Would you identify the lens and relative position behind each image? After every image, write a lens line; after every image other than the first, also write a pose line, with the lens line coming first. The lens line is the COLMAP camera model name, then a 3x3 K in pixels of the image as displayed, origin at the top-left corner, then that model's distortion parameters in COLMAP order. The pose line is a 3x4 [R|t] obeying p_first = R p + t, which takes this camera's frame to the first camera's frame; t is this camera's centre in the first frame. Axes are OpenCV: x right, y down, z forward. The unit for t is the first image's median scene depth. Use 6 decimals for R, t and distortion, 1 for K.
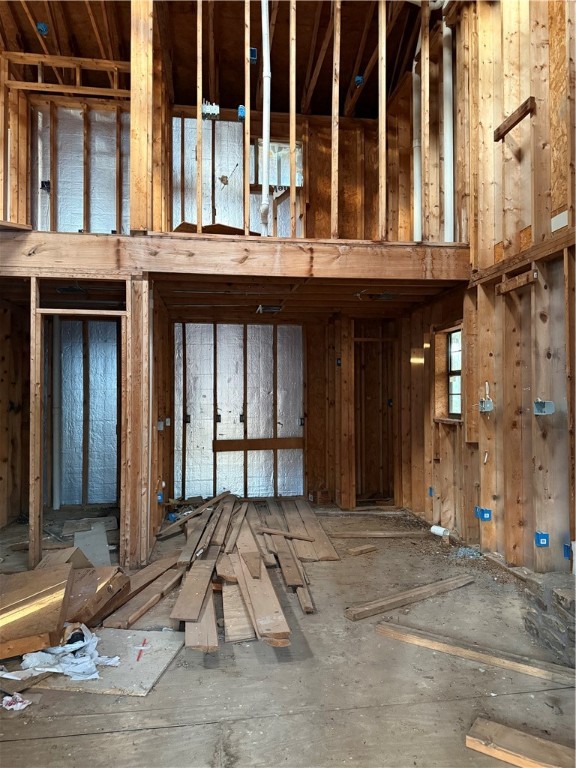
lens RADIAL K [[546.1, 0, 292.0], [0, 546.1, 385.5], [0, 0, 1]] dist [0.018542, -0.020225]
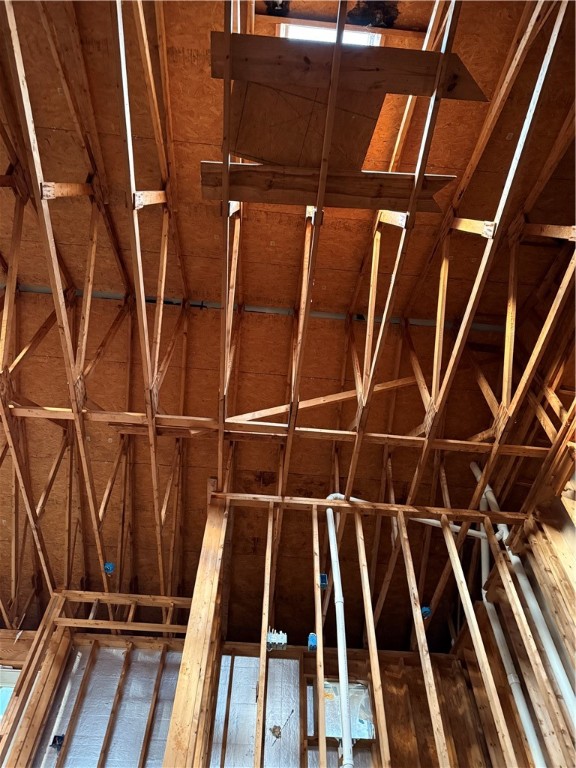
lens RADIAL K [[546.1, 0, 291.1], [0, 546.1, 378.6], [0, 0, 1]] dist [0.018542, -0.020225]
pose [[0.998190, -0.040369, -0.044573, -0.051360], [-0.011914, 0.593759, -0.804554, -0.038813], [0.058945, 0.803629, 0.592204, 0.118235]]
